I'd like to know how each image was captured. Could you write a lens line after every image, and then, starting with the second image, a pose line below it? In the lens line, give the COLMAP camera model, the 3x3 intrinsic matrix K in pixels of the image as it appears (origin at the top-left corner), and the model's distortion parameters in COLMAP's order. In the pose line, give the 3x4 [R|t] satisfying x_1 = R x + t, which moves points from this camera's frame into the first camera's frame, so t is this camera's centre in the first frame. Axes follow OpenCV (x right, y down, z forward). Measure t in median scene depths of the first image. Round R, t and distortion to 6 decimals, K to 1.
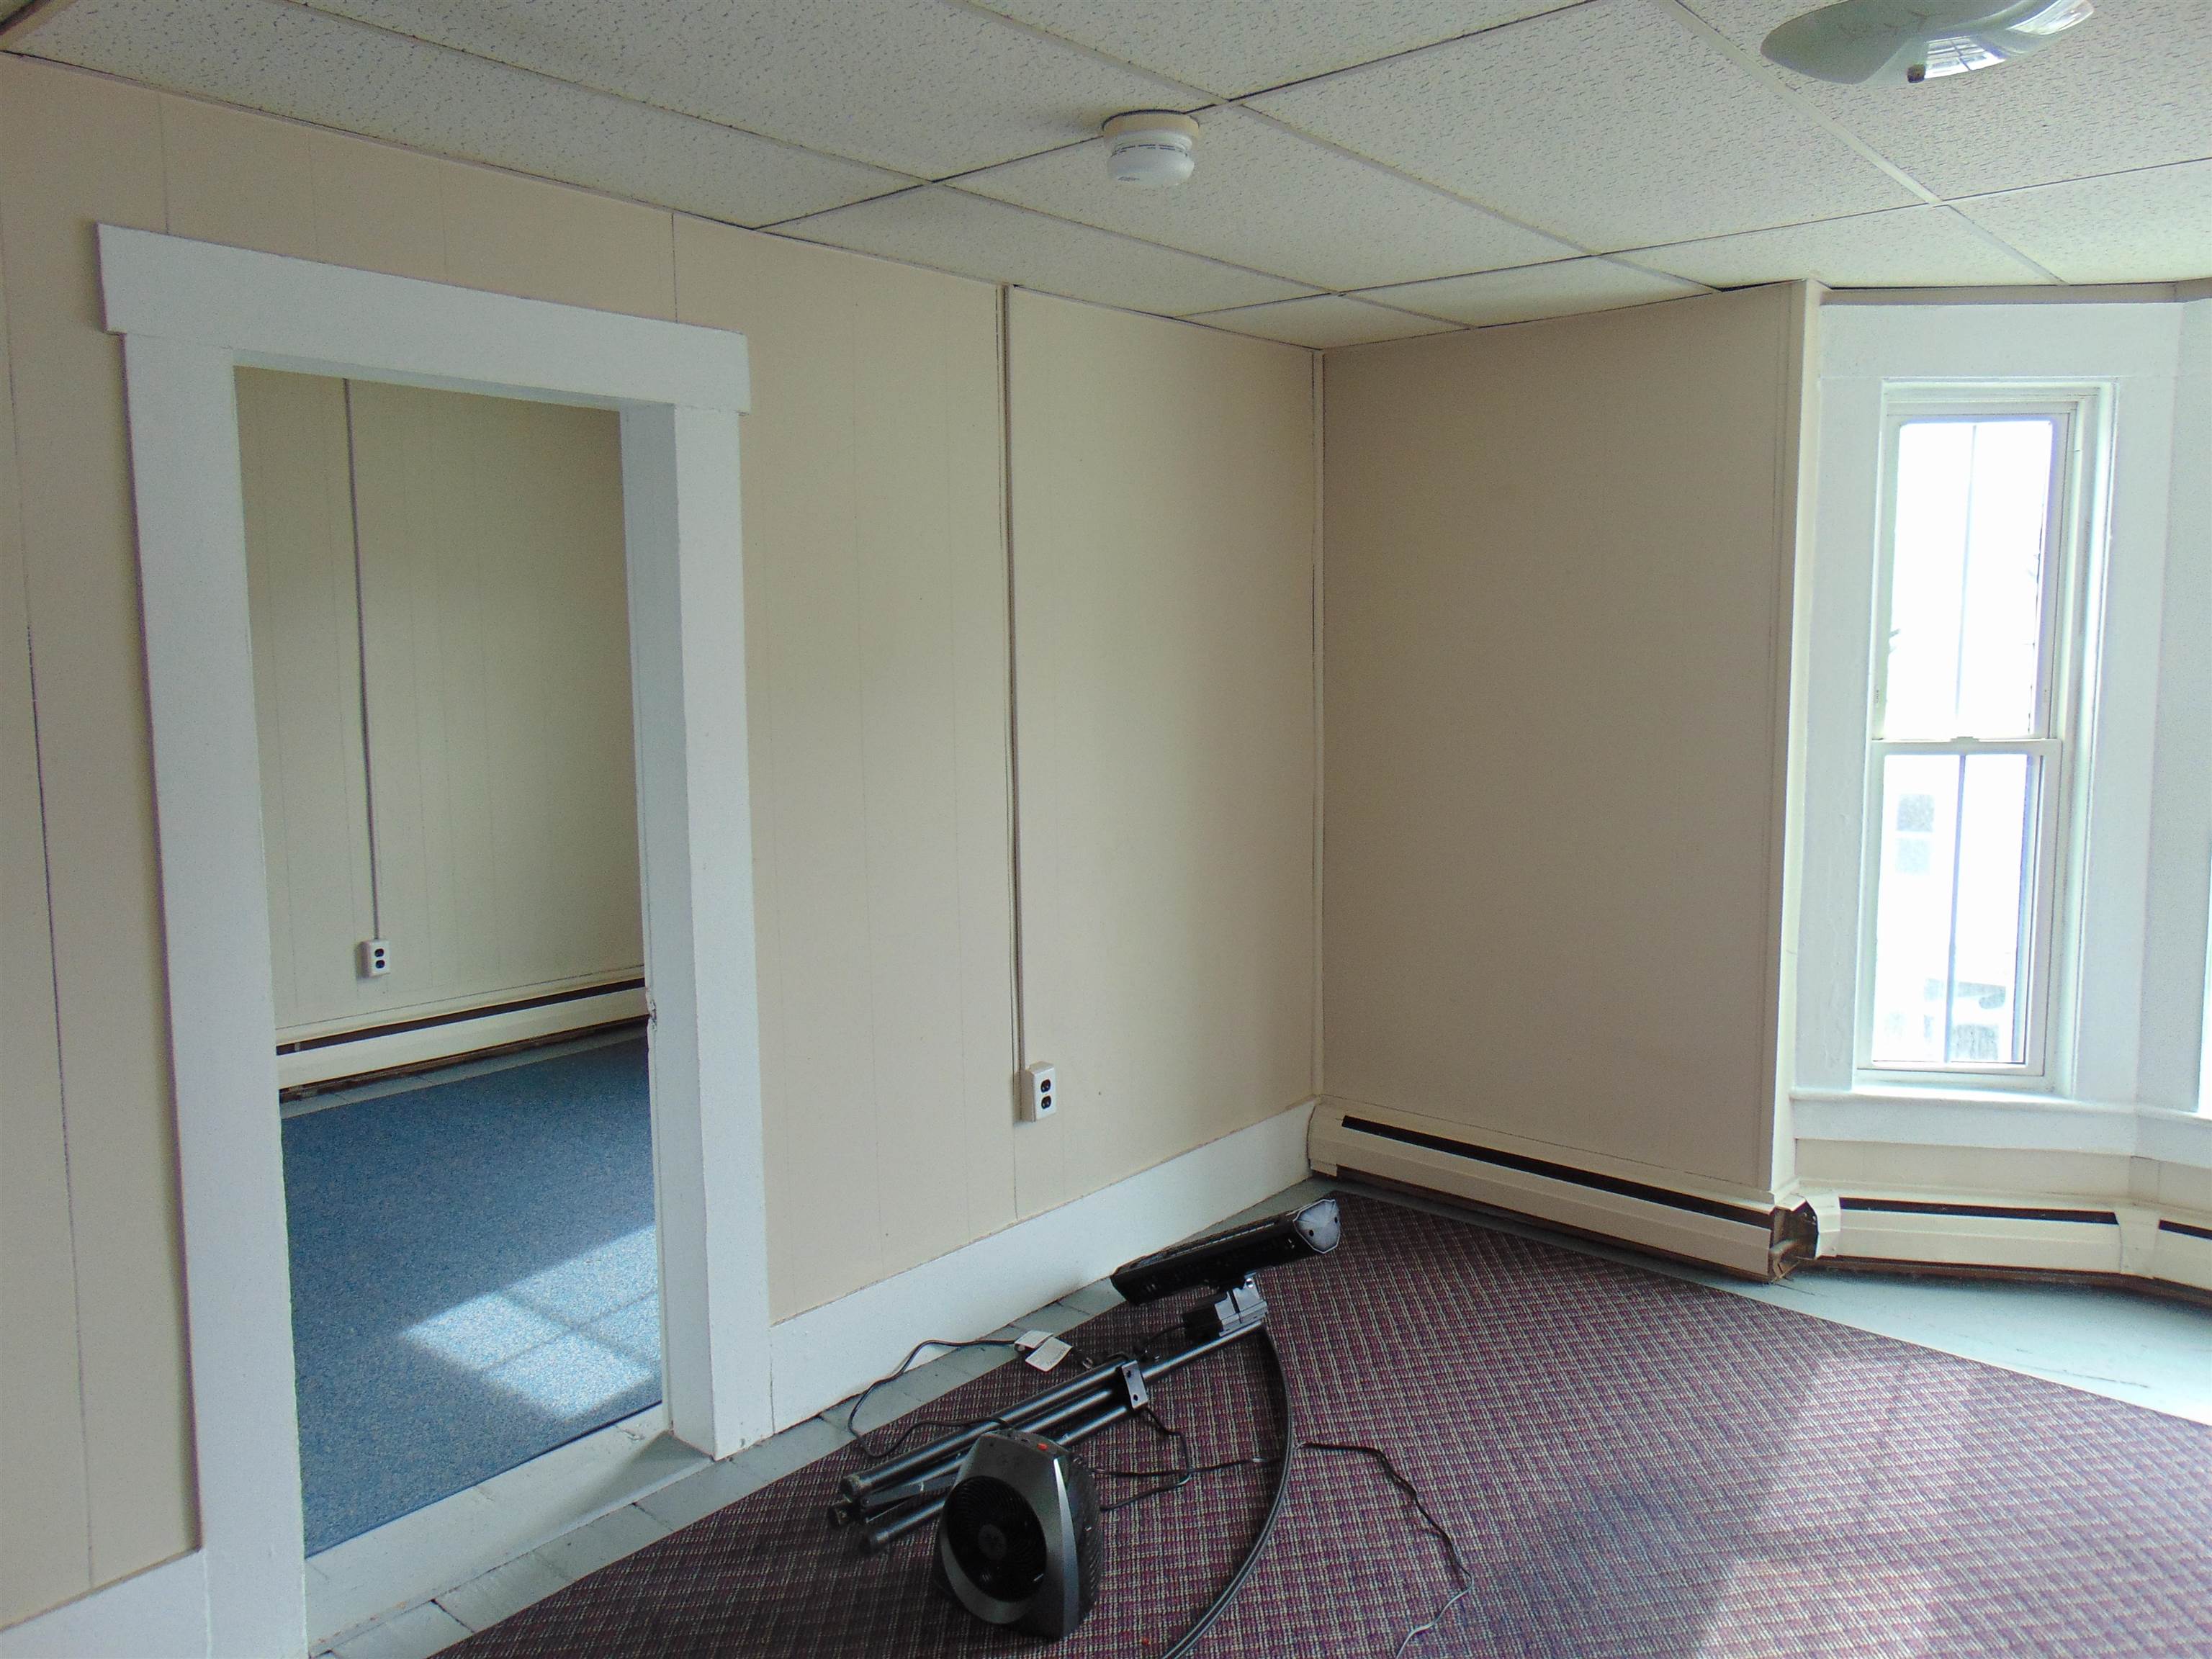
lens RADIAL K [[1676.9, 0, 1106.0], [0, 1676.9, 829.5], [0, 0, 1]] dist [-0.009735, -0.007185]
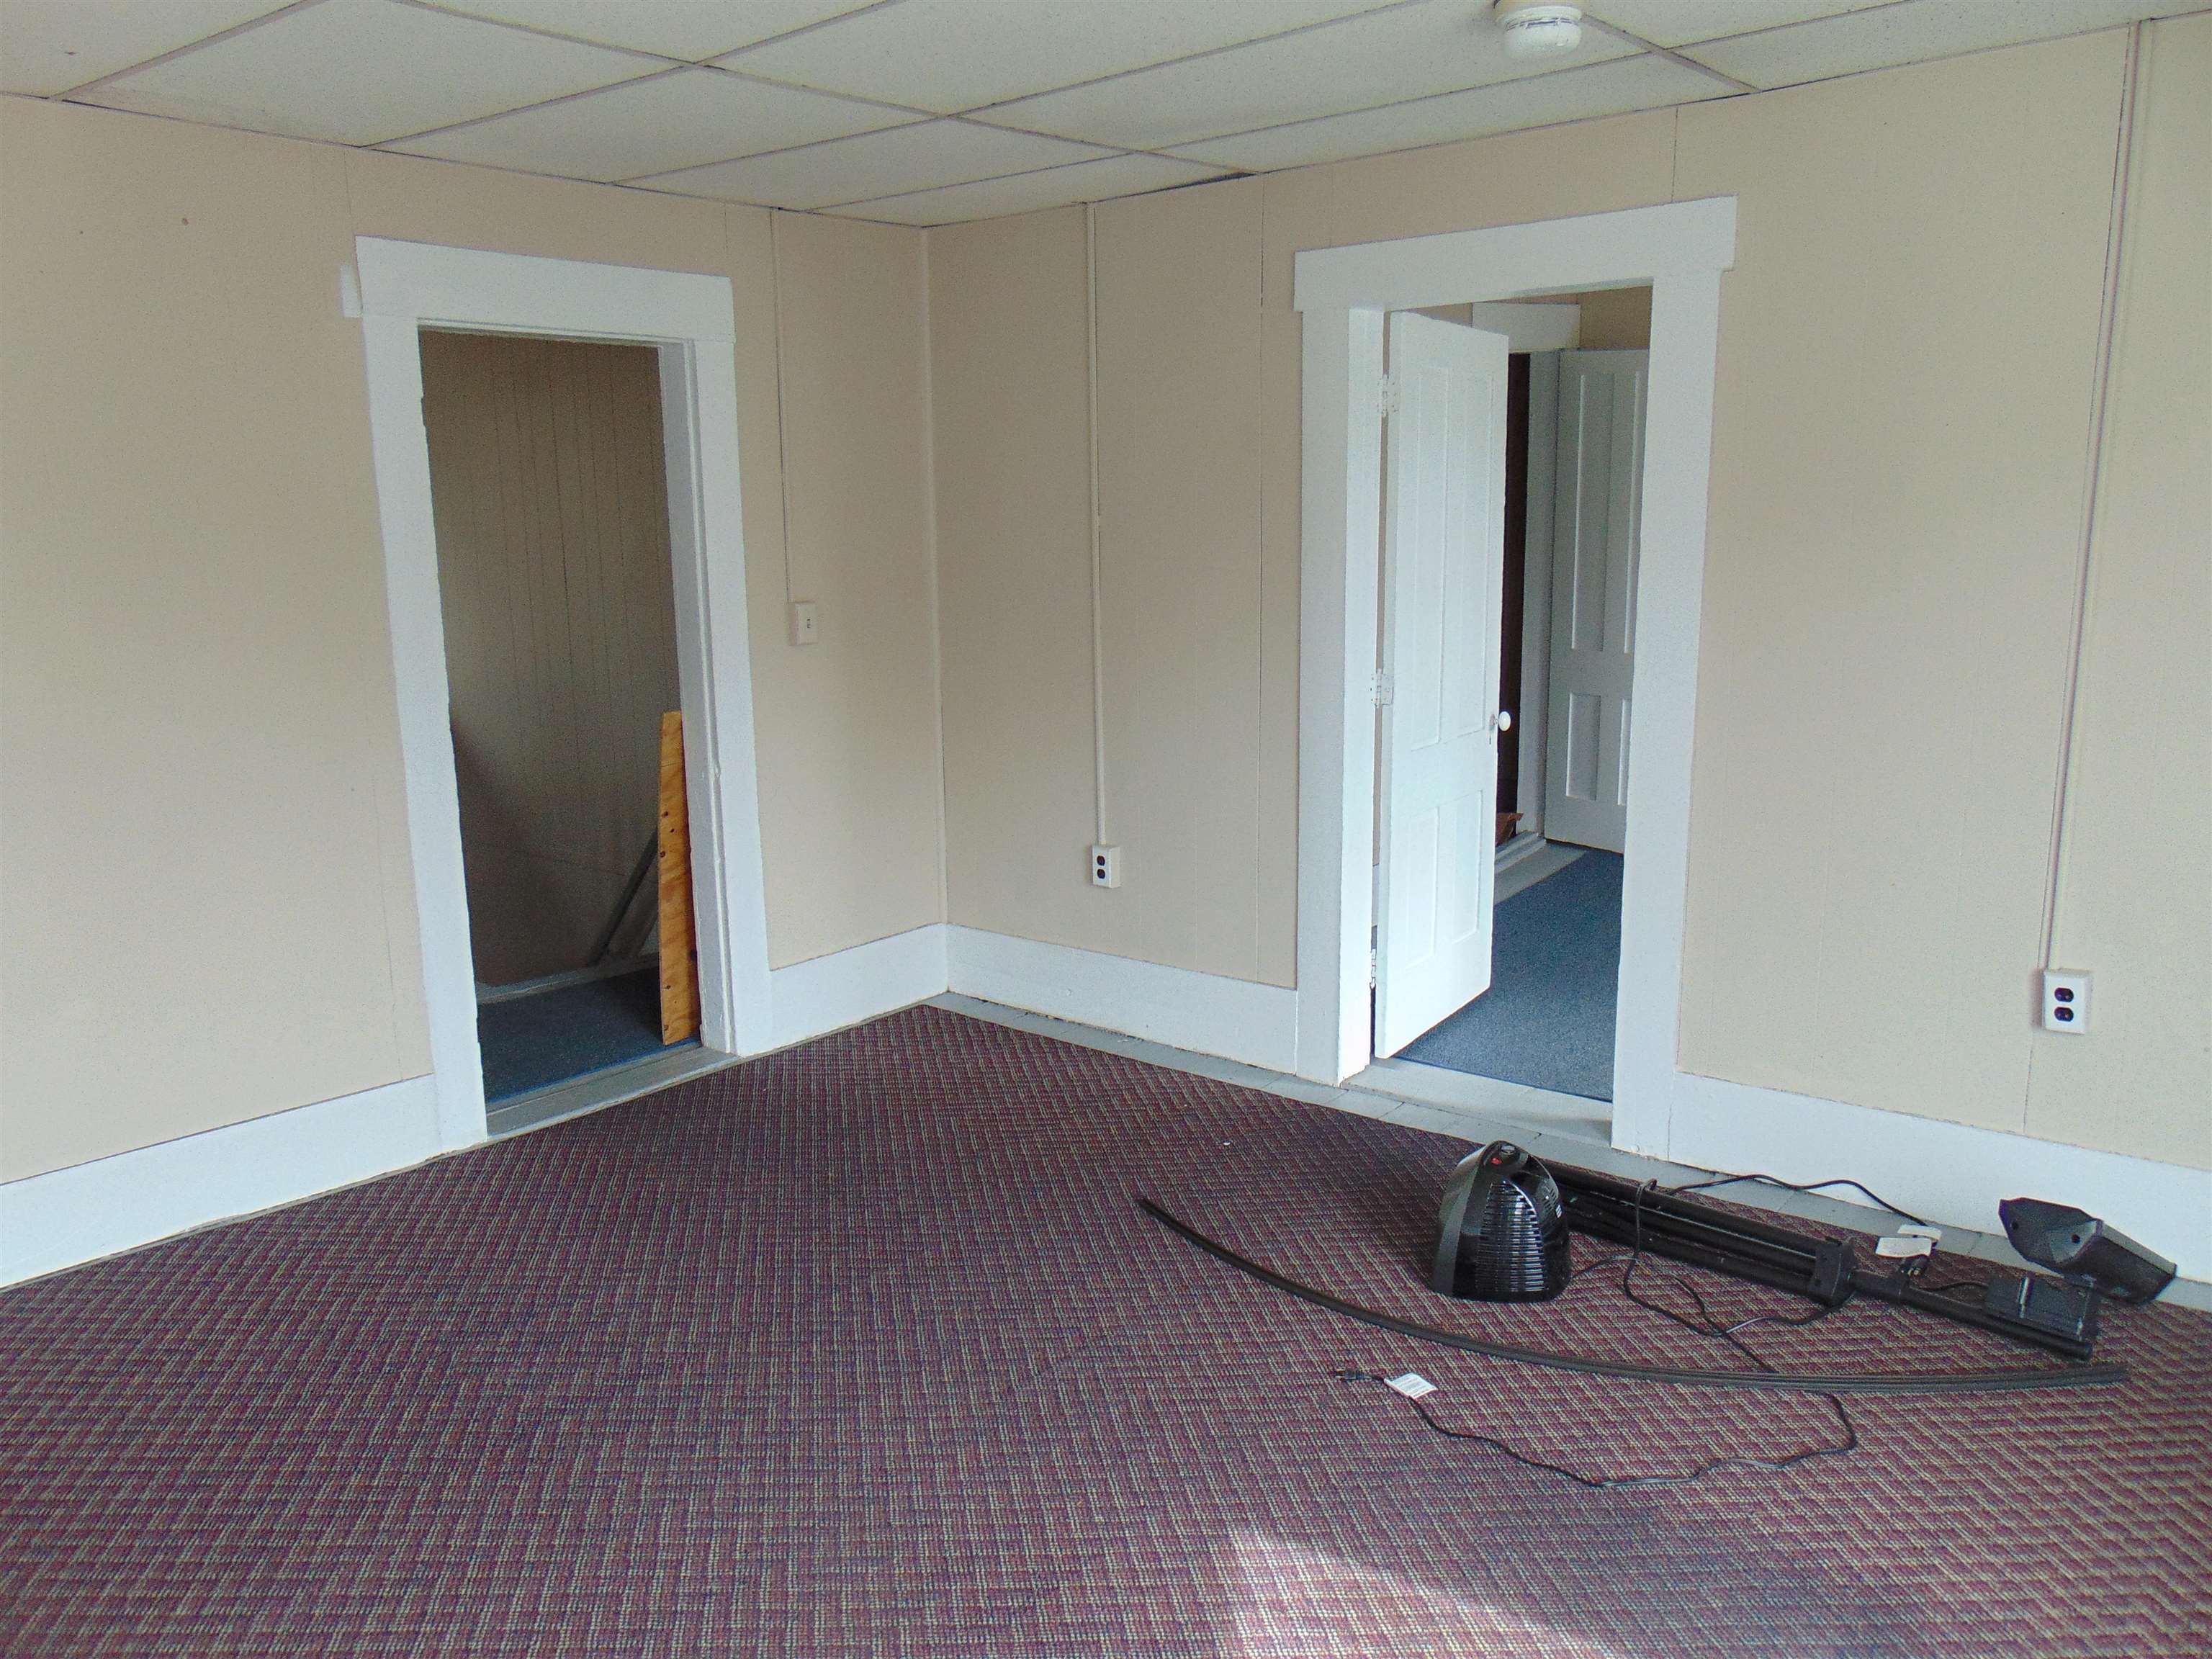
lens RADIAL K [[1676.9, 0, 1106.0], [0, 1676.9, 829.5], [0, 0, 1]] dist [-0.009735, -0.007185]
pose [[-0.013967, 0.194957, -0.980712, 0.967043], [-0.093559, 0.976250, 0.195402, -0.061083], [0.995516, 0.094484, 0.004605, 0.615865]]
